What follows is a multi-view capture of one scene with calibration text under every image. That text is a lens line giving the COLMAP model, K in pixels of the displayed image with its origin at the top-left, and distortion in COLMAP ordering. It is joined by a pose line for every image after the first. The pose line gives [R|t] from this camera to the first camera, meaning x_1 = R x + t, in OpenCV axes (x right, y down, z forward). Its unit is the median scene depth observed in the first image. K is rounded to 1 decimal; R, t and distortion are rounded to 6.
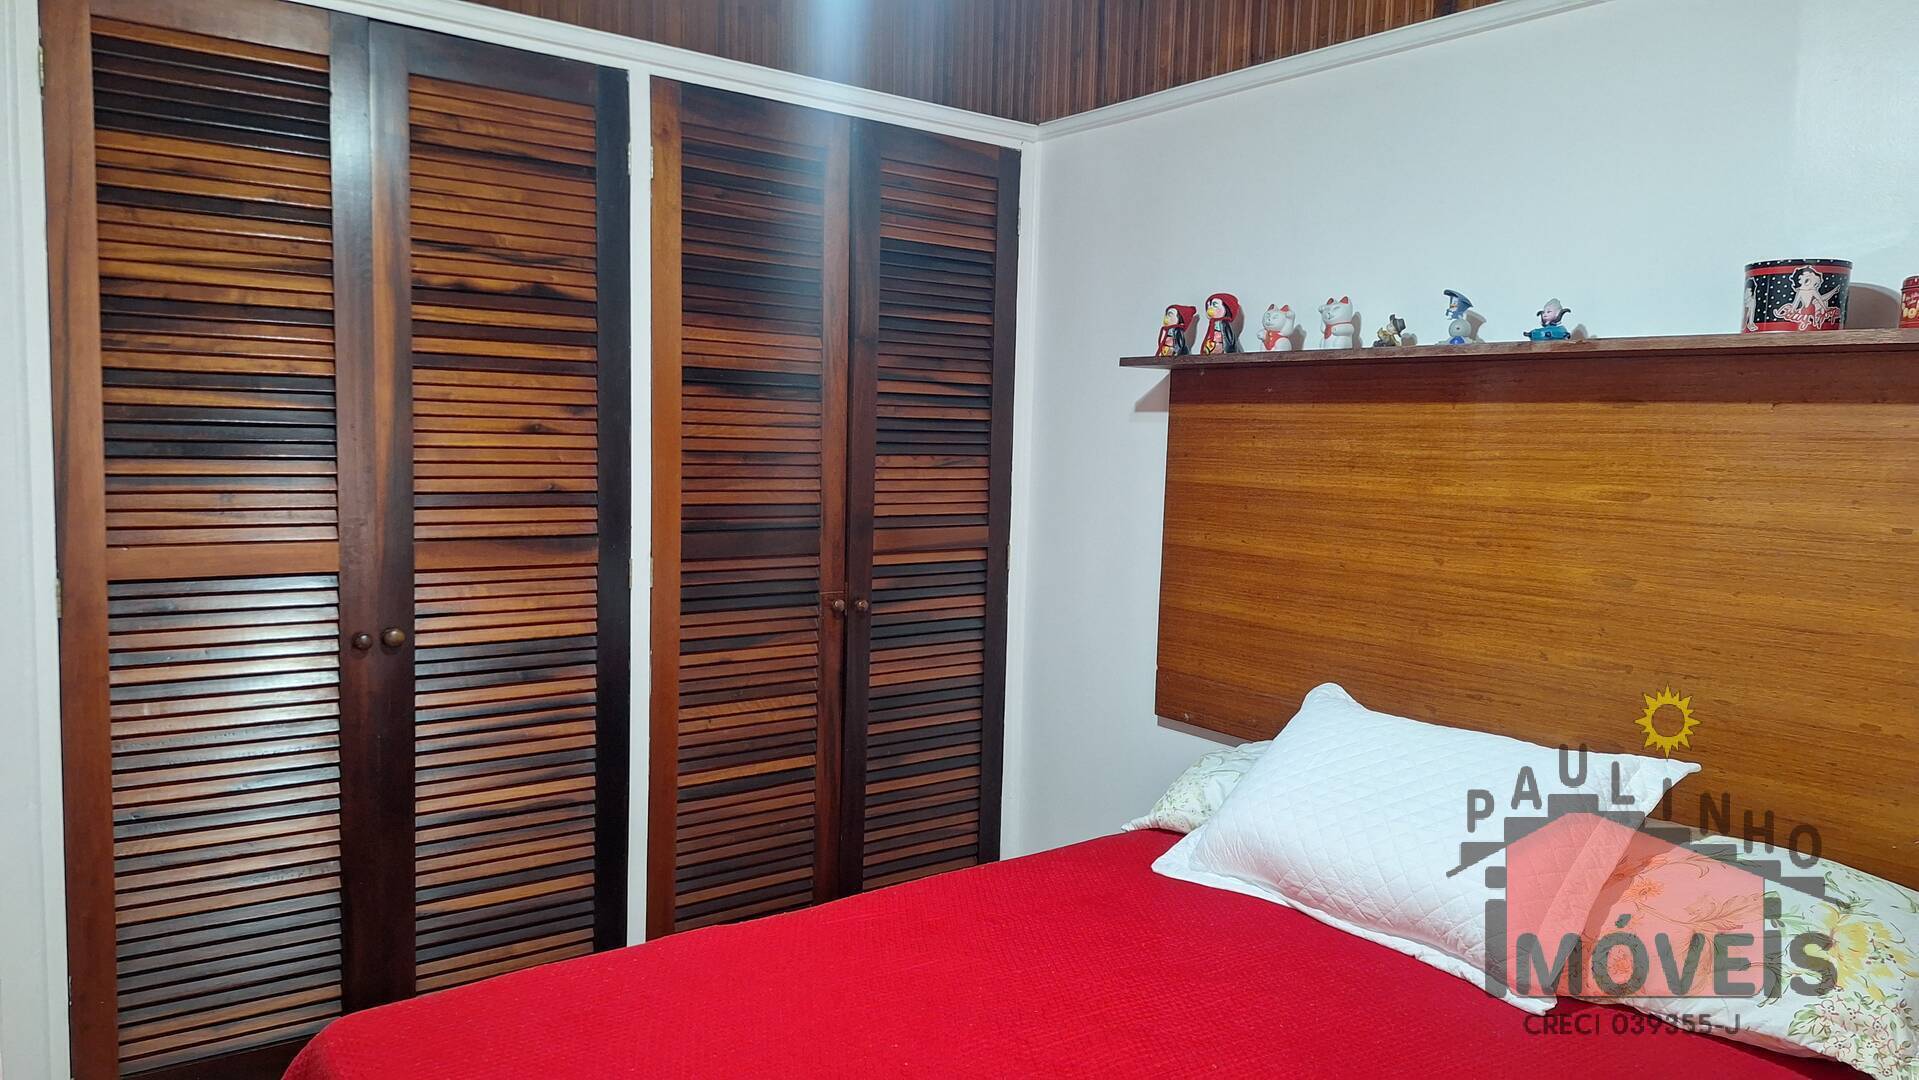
lens RADIAL K [[1281.7, 0, 959.5], [0, 1281.7, 540.0], [0, 0, 1]] dist [0.082324, -0.001081]
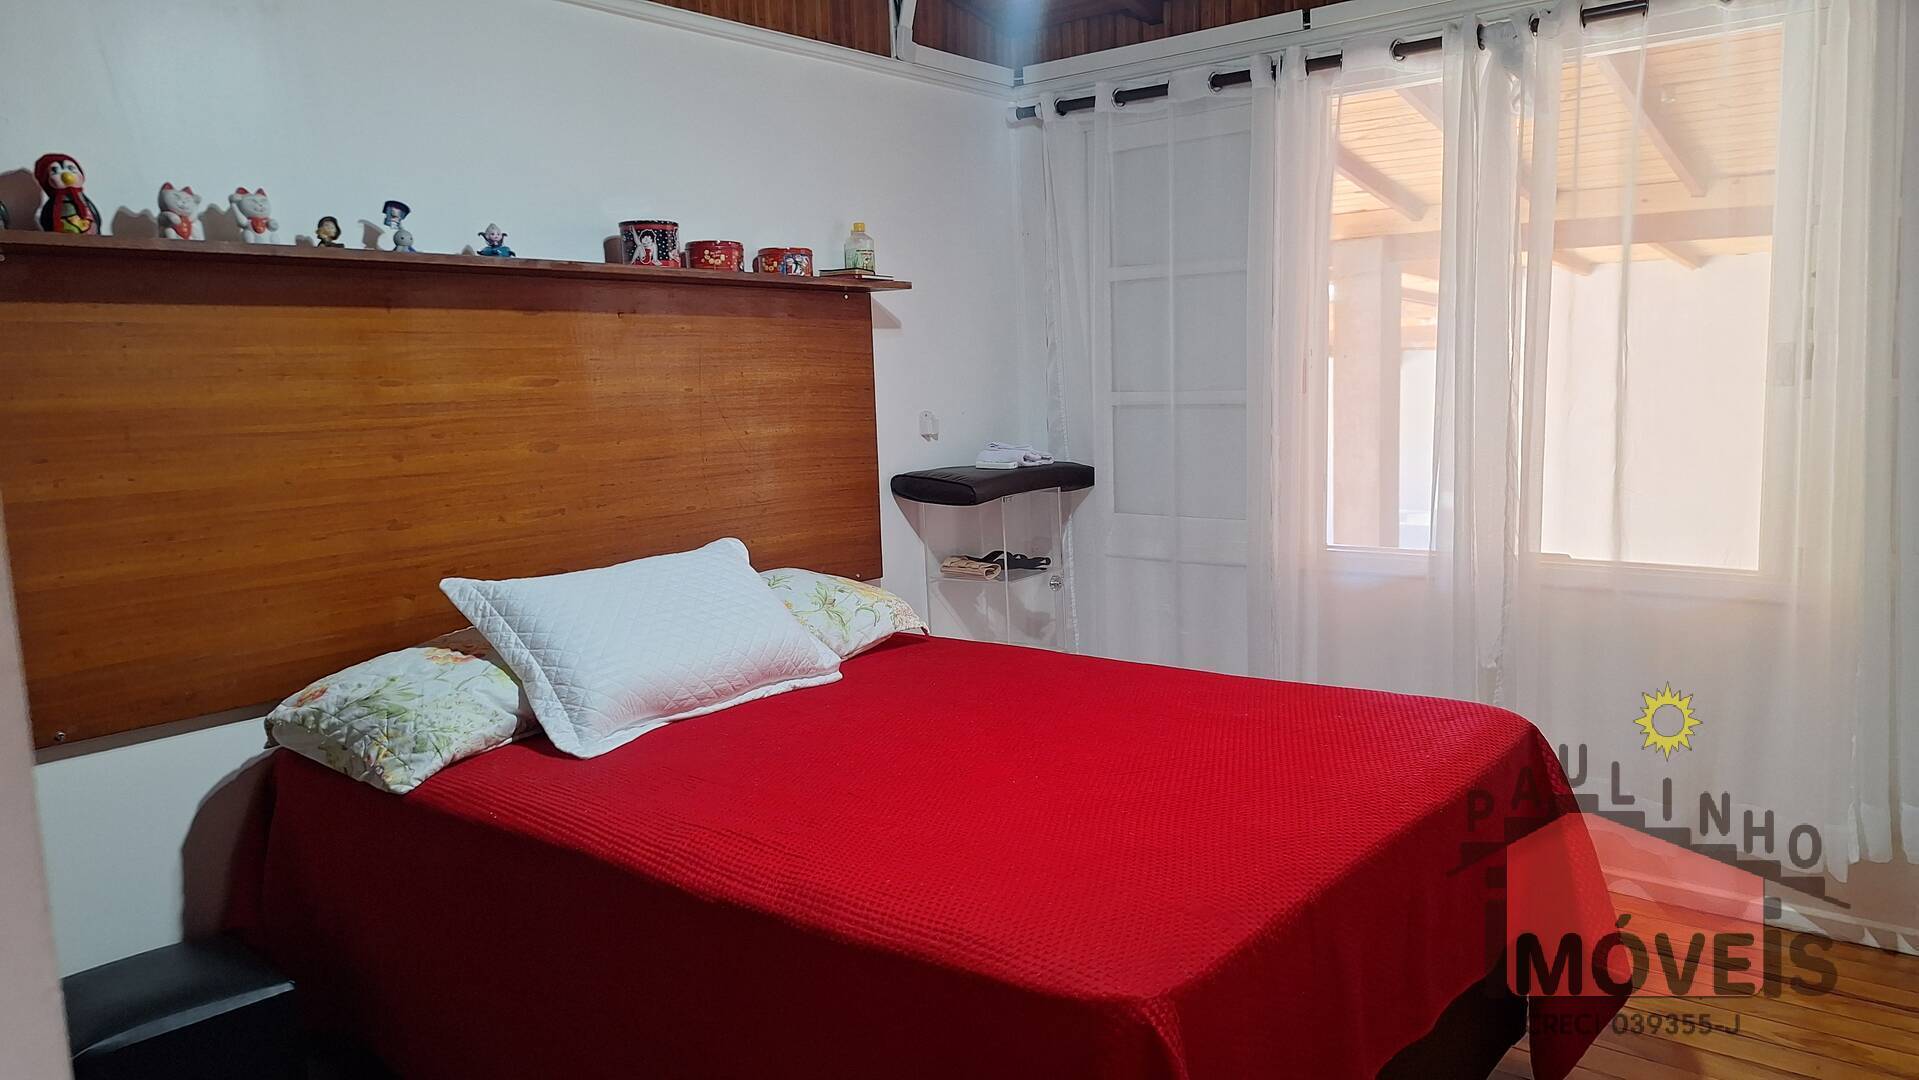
lens RADIAL K [[1281.7, 0, 959.5], [0, 1281.7, 540.0], [0, 0, 1]] dist [0.082324, -0.001081]
pose [[-0.202160, -0.153091, 0.967313, -0.798820], [0.114525, 0.977235, 0.178596, -0.058893], [-0.972633, 0.146886, -0.180025, 0.786185]]
